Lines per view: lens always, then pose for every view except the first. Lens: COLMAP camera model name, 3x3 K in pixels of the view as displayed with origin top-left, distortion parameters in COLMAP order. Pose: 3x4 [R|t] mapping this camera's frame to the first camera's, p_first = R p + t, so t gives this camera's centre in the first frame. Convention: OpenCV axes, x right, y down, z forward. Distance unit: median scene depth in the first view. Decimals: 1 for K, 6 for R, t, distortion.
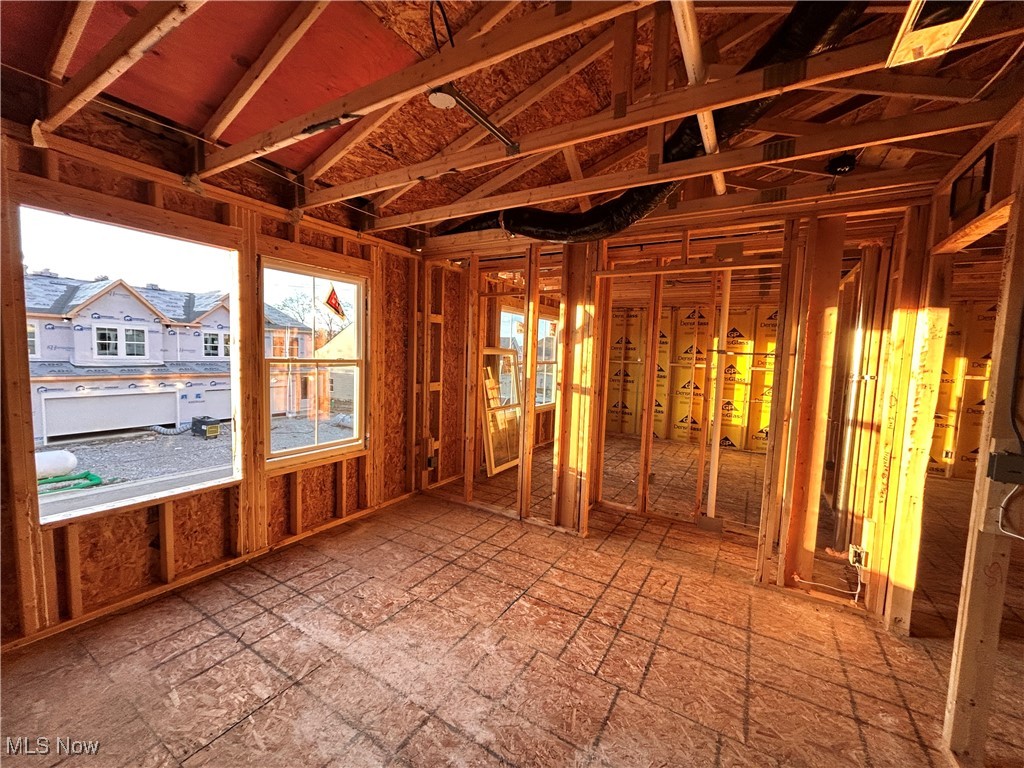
lens RADIAL K [[413.0, 0, 512.0], [0, 413.0, 386.7], [0, 0, 1]] dist [-0.000340, 0.000016]
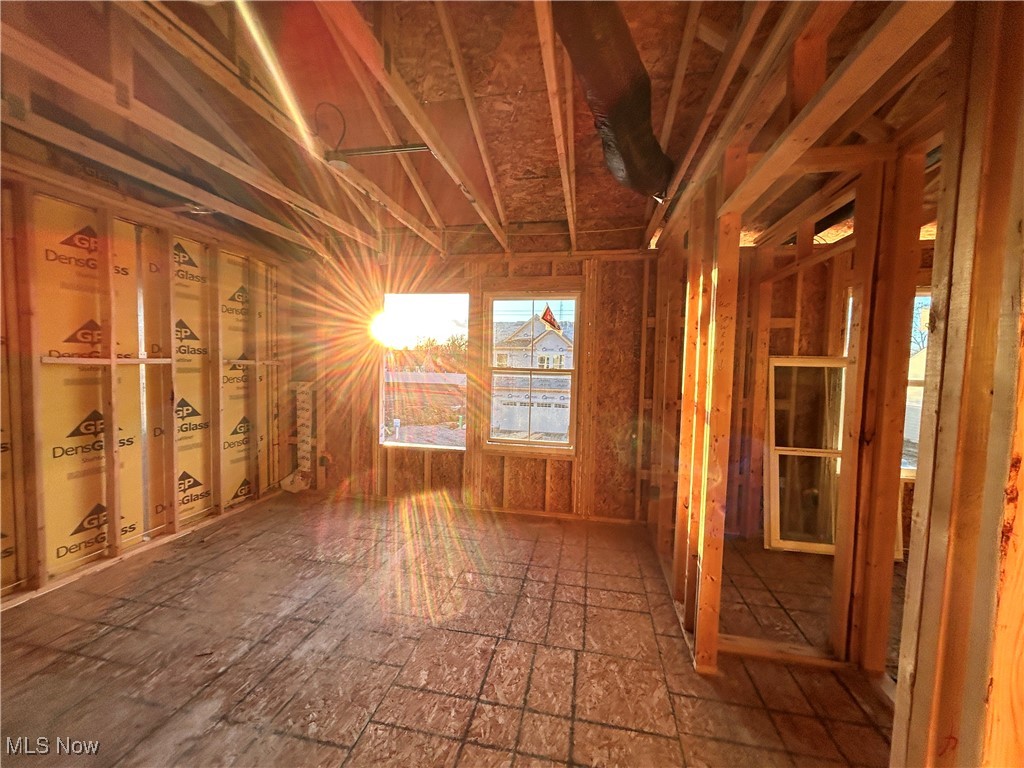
lens RADIAL K [[417.2, 0, 512.0], [0, 417.2, 384.0], [0, 0, 1]] dist [-0.000444, 0.000076]
pose [[0.348148, 0.027281, -0.937043, 0.625943], [-0.094640, 0.995492, -0.006180, -0.006926], [0.932650, 0.090833, 0.349160, 0.523798]]
